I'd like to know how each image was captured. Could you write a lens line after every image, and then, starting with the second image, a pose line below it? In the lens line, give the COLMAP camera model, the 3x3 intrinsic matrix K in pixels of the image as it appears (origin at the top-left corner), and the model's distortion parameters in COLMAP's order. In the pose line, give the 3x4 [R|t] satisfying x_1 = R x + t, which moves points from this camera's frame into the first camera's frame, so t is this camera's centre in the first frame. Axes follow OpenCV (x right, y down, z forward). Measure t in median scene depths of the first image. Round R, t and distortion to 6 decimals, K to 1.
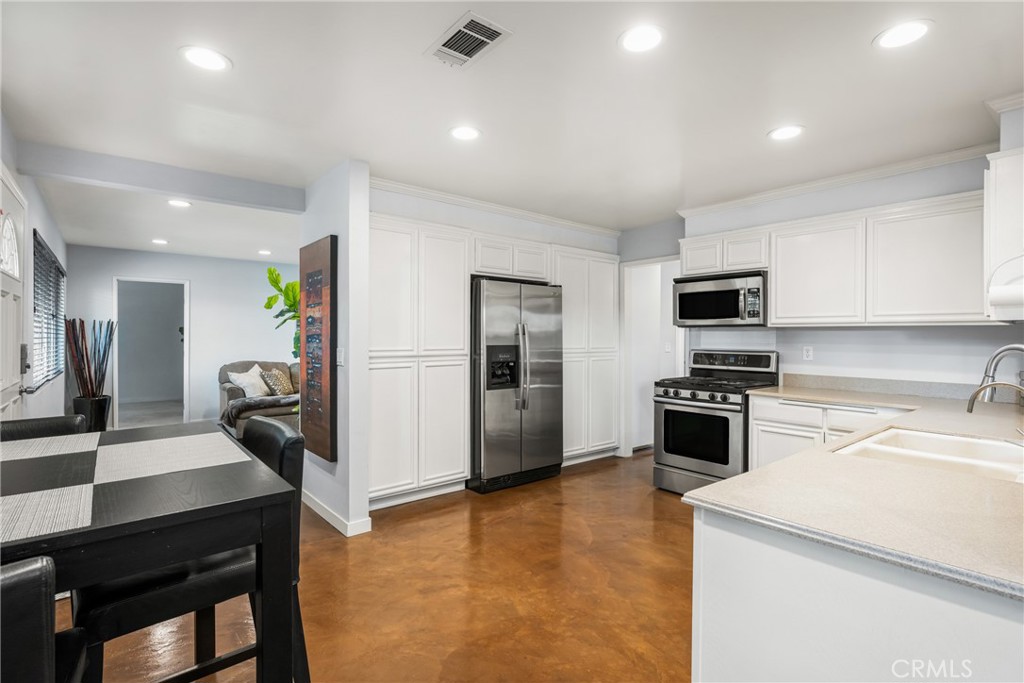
lens RADIAL K [[490.6, 0, 512.0], [0, 490.6, 341.5], [0, 0, 1]] dist [-0.002686, -0.000711]
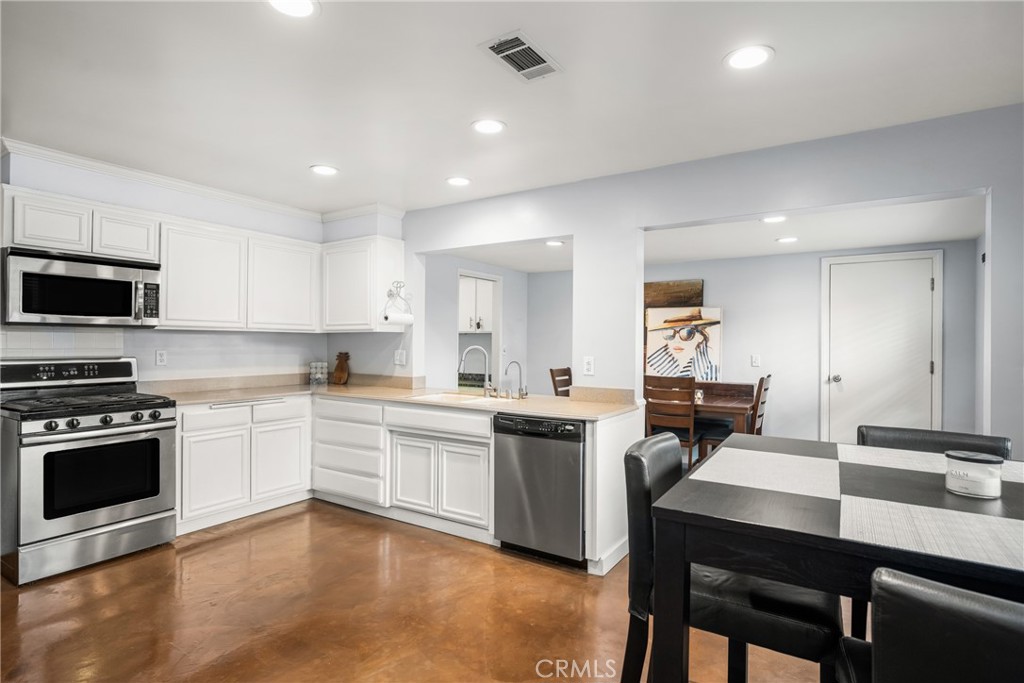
lens RADIAL K [[529.1, 0, 512.0], [0, 529.1, 341.5], [0, 0, 1]] dist [0.003260, 0.000591]
pose [[-0.308543, -0.004313, 0.951201, -0.572814], [0.001600, 0.999986, 0.005054, -0.011145], [-0.951209, 0.003081, -0.308532, 0.677012]]
